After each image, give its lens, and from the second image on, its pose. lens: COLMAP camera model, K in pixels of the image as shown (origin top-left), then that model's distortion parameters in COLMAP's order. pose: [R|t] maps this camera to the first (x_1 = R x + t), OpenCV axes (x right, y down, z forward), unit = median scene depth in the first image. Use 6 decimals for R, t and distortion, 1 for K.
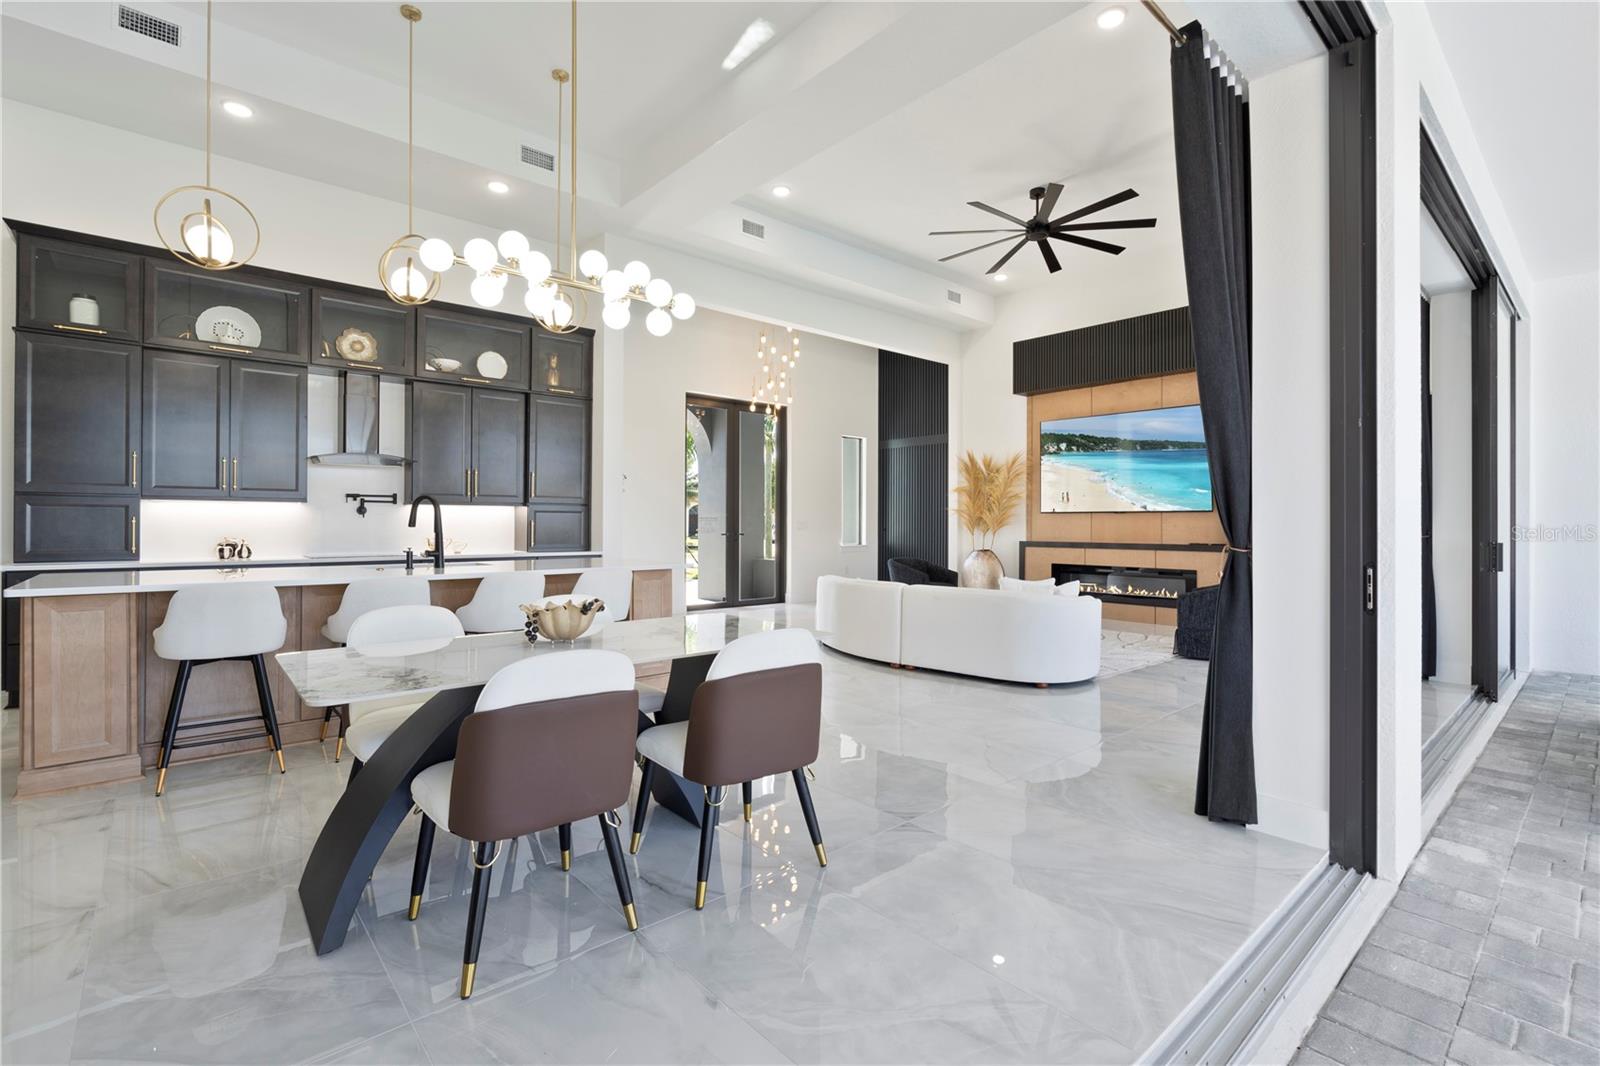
lens RADIAL K [[724.1, 0, 798.2], [0, 724.1, 518.2], [0, 0, 1]] dist [-0.006437, 0.000632]
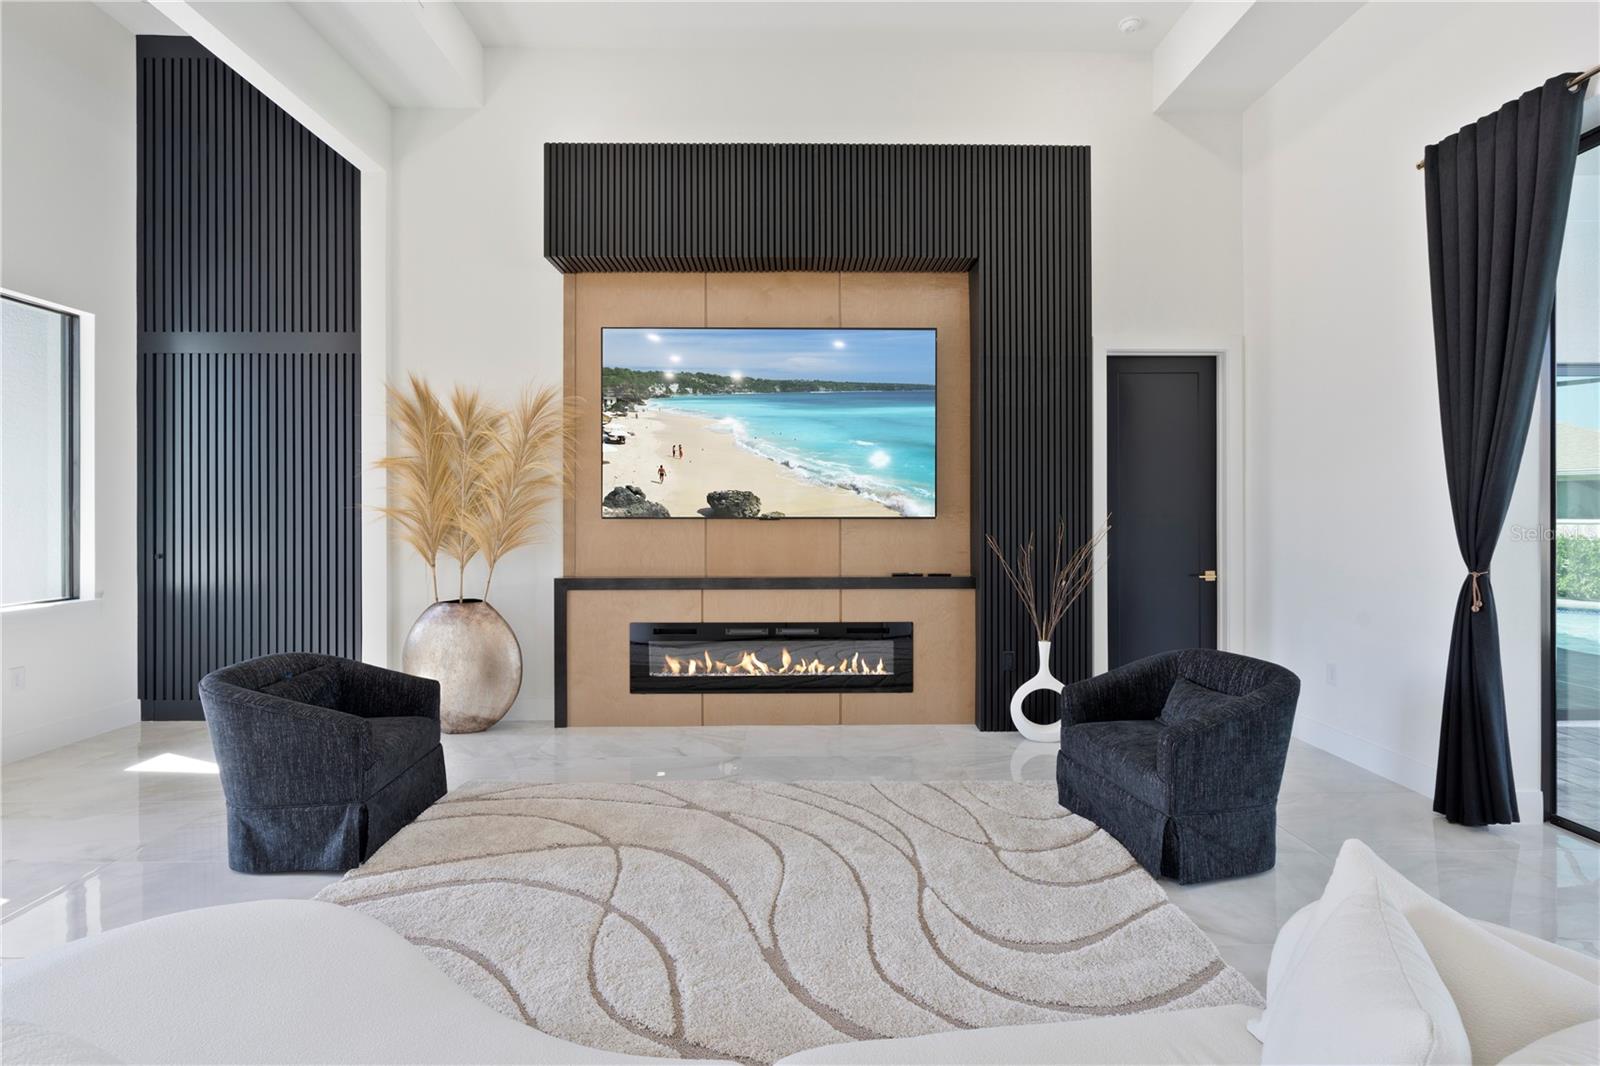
lens RADIAL K [[733.7, 0, 802.1], [0, 733.7, 502.0], [0, 0, 1]] dist [-0.004132, 0.000476]
pose [[0.642330, -0.001265, 0.766427, 0.056212], [-0.002003, 0.999992, 0.003330, -0.022837], [-0.766425, -0.003674, 0.642323, 0.687713]]
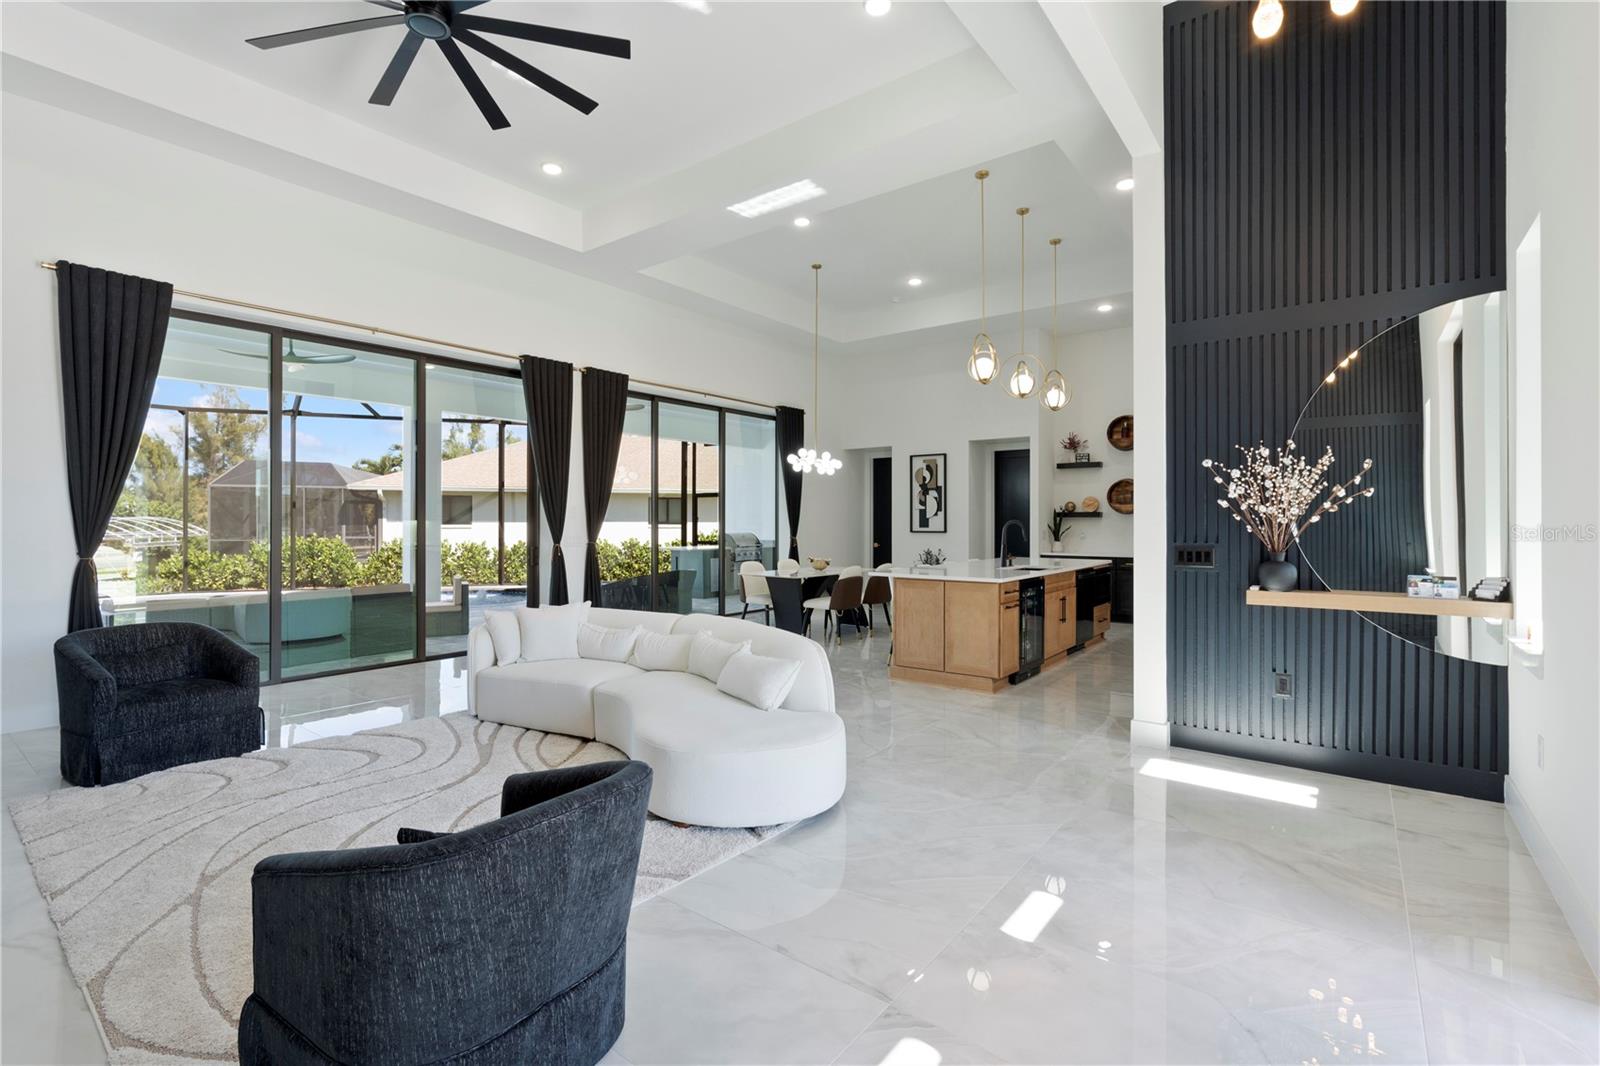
lens RADIAL K [[721.6, 0, 795.0], [0, 721.6, 521.5], [0, 0, 1]] dist [-0.004882, 0.000234]
pose [[-0.980374, -0.001478, -0.197140, 0.138266], [-0.000548, 0.999988, -0.004770, -0.012173], [0.197145, -0.004568, -0.980364, 1.351062]]
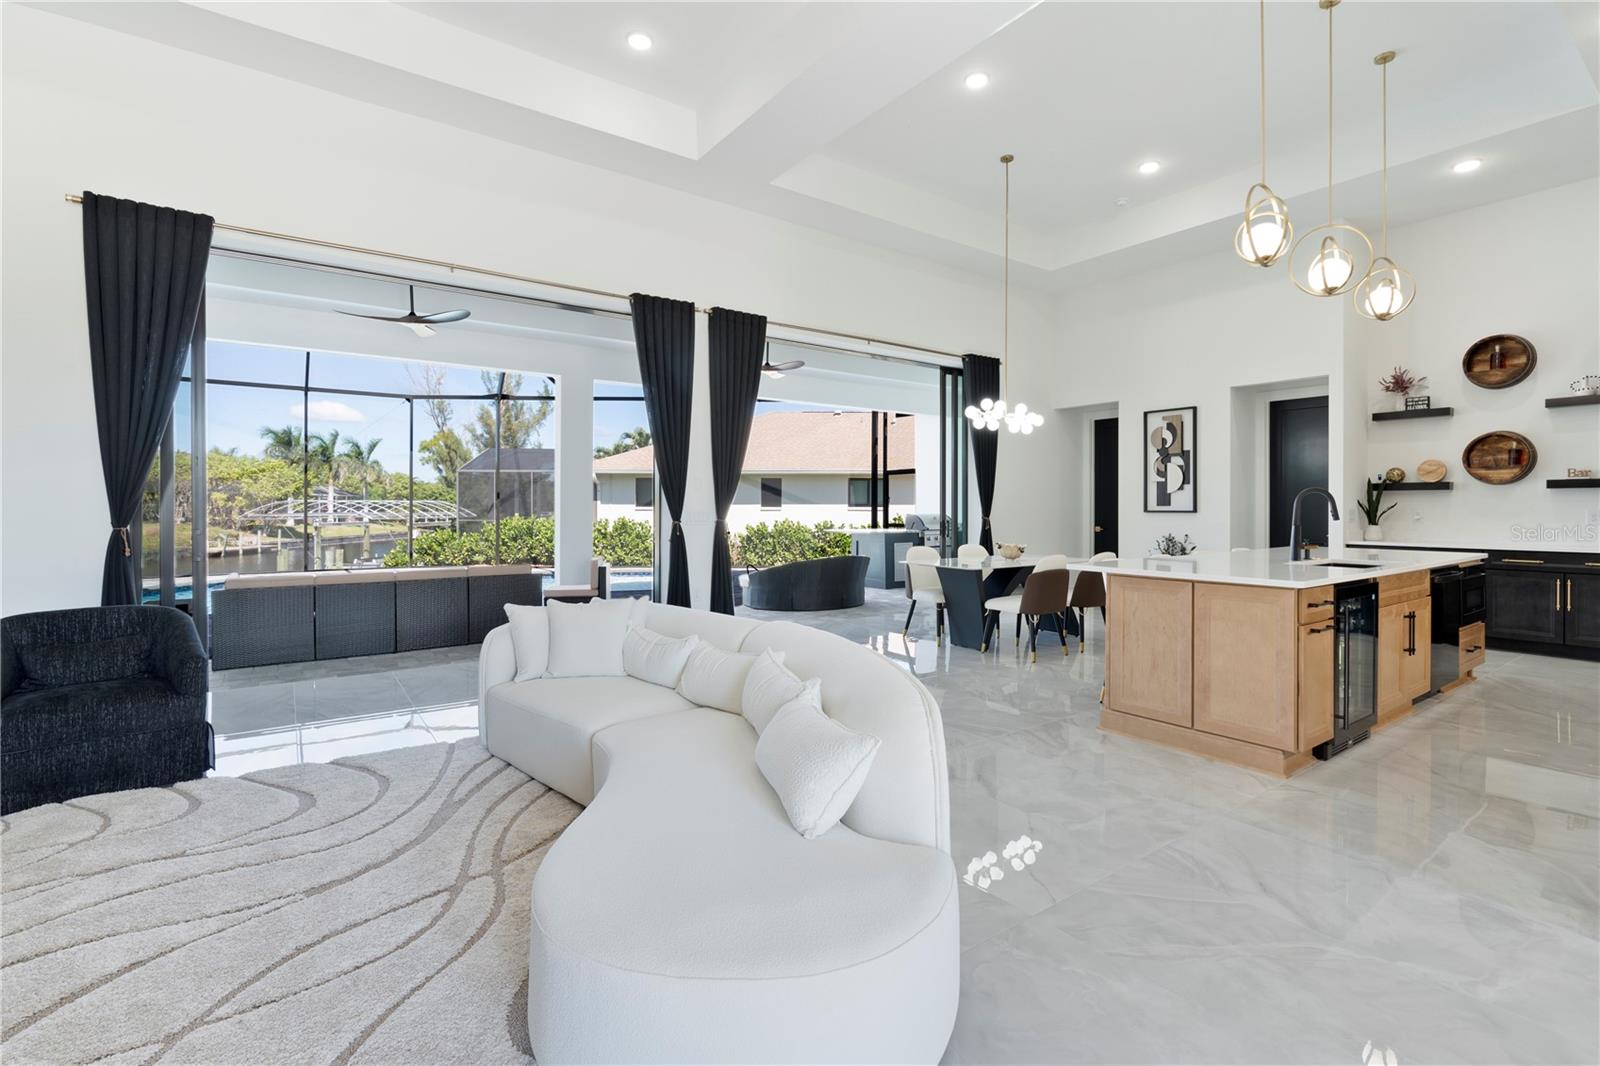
lens RADIAL K [[720.9, 0, 806.1], [0, 720.9, 509.8], [0, 0, 1]] dist [-0.007379, 0.000030]
pose [[-0.995837, -0.003105, 0.091099, 0.046625], [-0.003213, 0.999994, -0.001035, 0.000818], [-0.091095, -0.001323, -0.995841, 1.135440]]
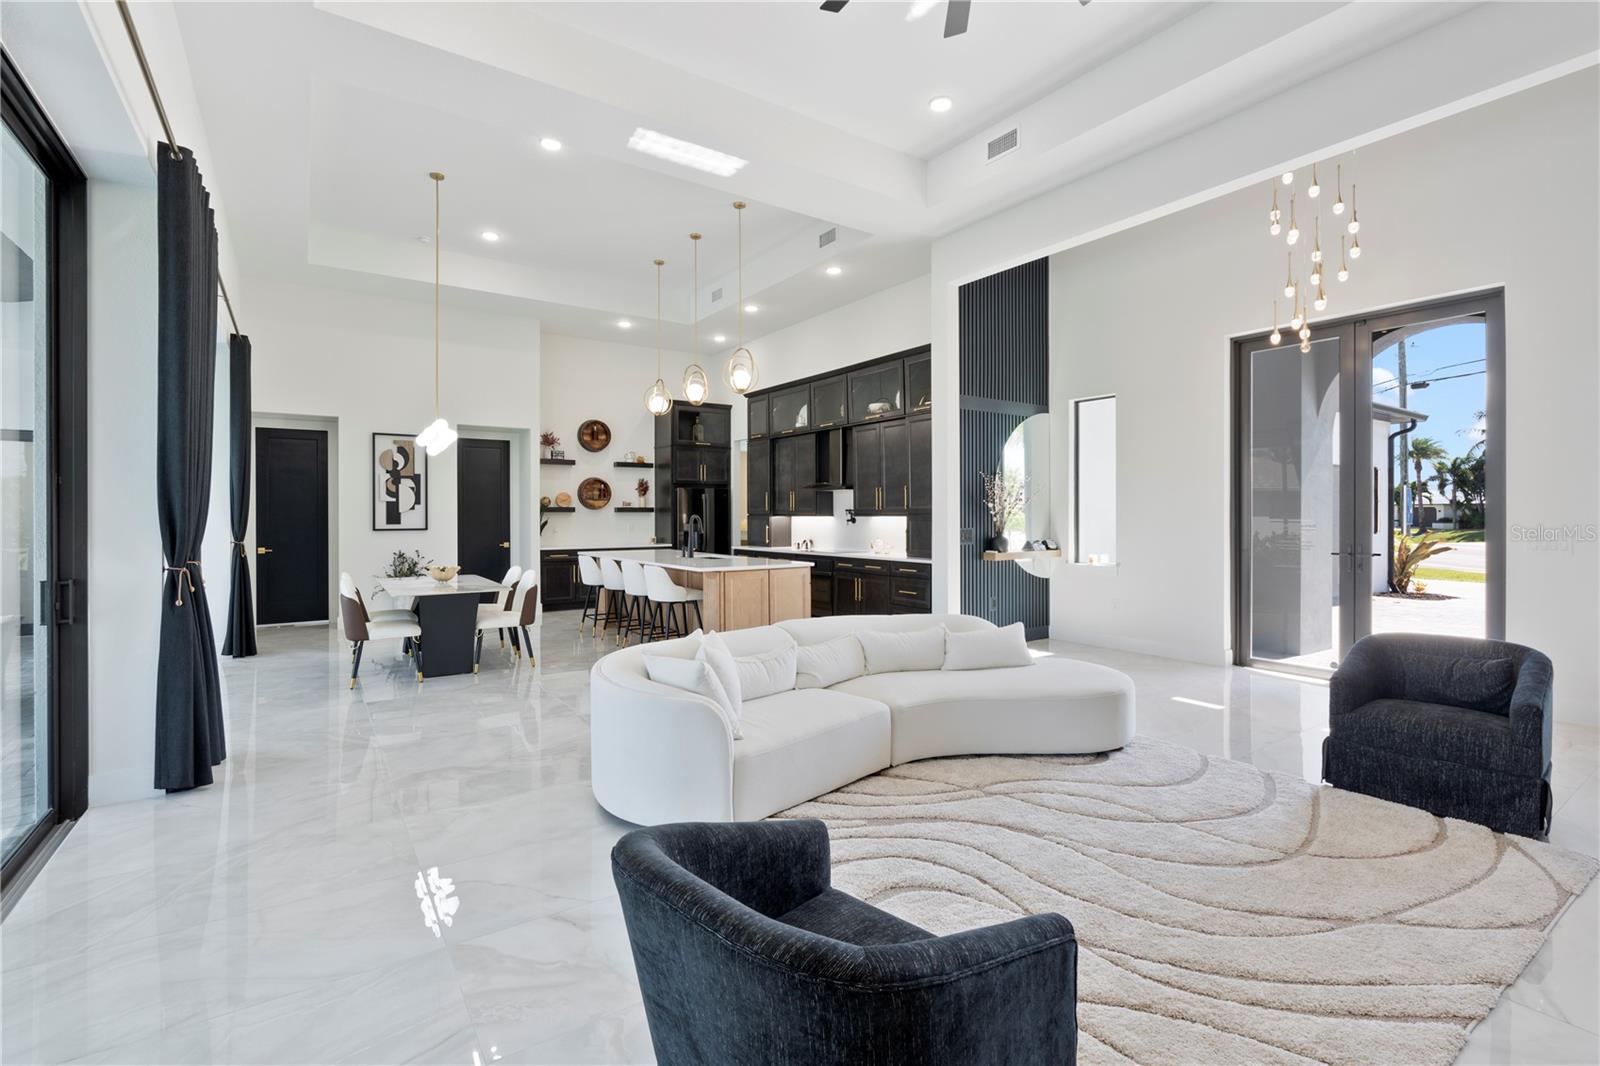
lens RADIAL K [[724.1, 0, 798.2], [0, 724.1, 518.2], [0, 0, 1]] dist [-0.006437, 0.000632]
pose [[-0.111015, 0.002955, -0.993814, 0.645204], [0.007363, 0.999971, 0.002150, -0.014790], [0.993791, -0.007079, -0.111033, 0.795418]]
